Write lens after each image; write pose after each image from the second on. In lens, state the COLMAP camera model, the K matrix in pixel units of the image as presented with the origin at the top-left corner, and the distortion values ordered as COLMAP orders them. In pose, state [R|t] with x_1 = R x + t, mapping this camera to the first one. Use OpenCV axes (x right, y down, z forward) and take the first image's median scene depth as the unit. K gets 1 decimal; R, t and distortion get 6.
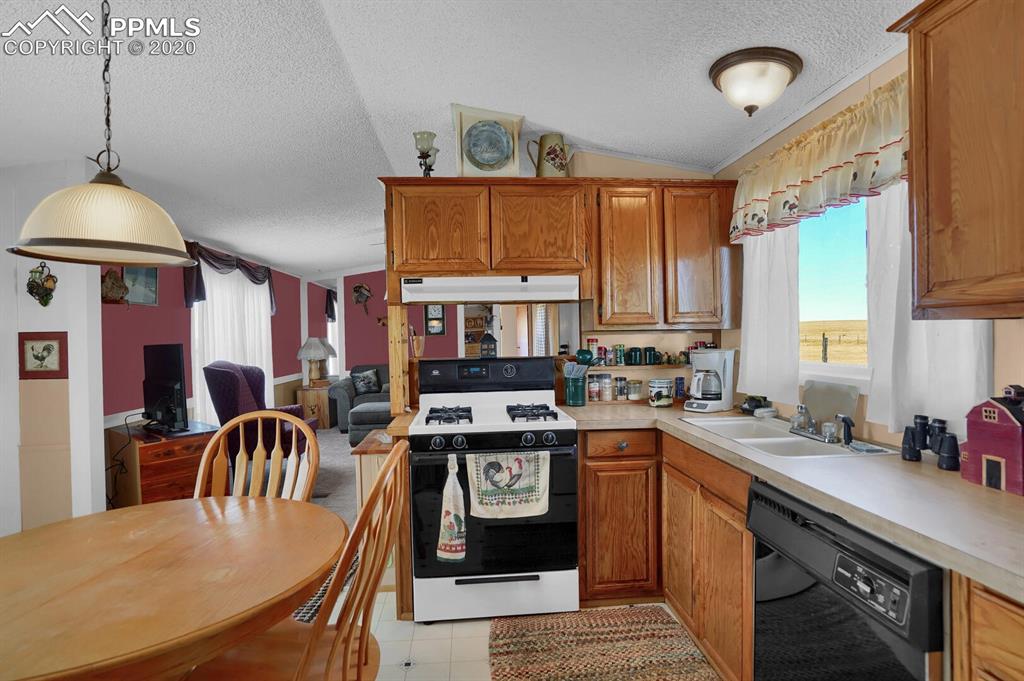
lens RADIAL K [[512.6, 0, 508.9], [0, 512.6, 344.7], [0, 0, 1]] dist [-0.034107, 0.000356]
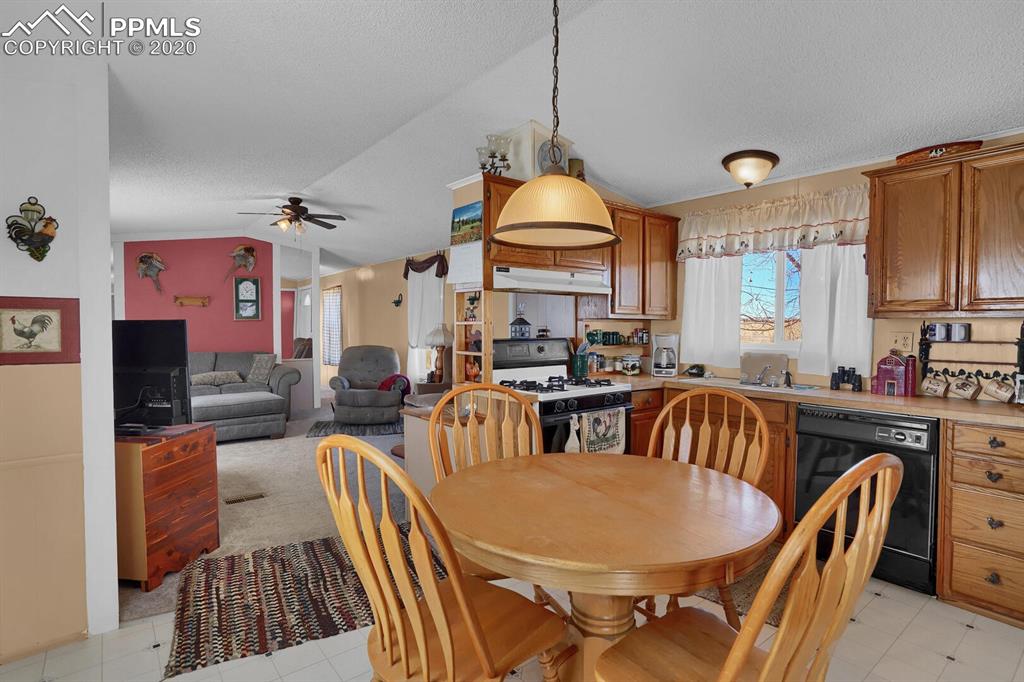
lens RADIAL K [[512.6, 0, 512.1], [0, 512.6, 340.3], [0, 0, 1]] dist [-0.034107, 0.000356]
pose [[0.831645, 0.005289, 0.555282, -0.785743], [-0.011070, 0.999914, 0.007056, 0.023601], [-0.555197, -0.012015, 0.831632, 0.042365]]
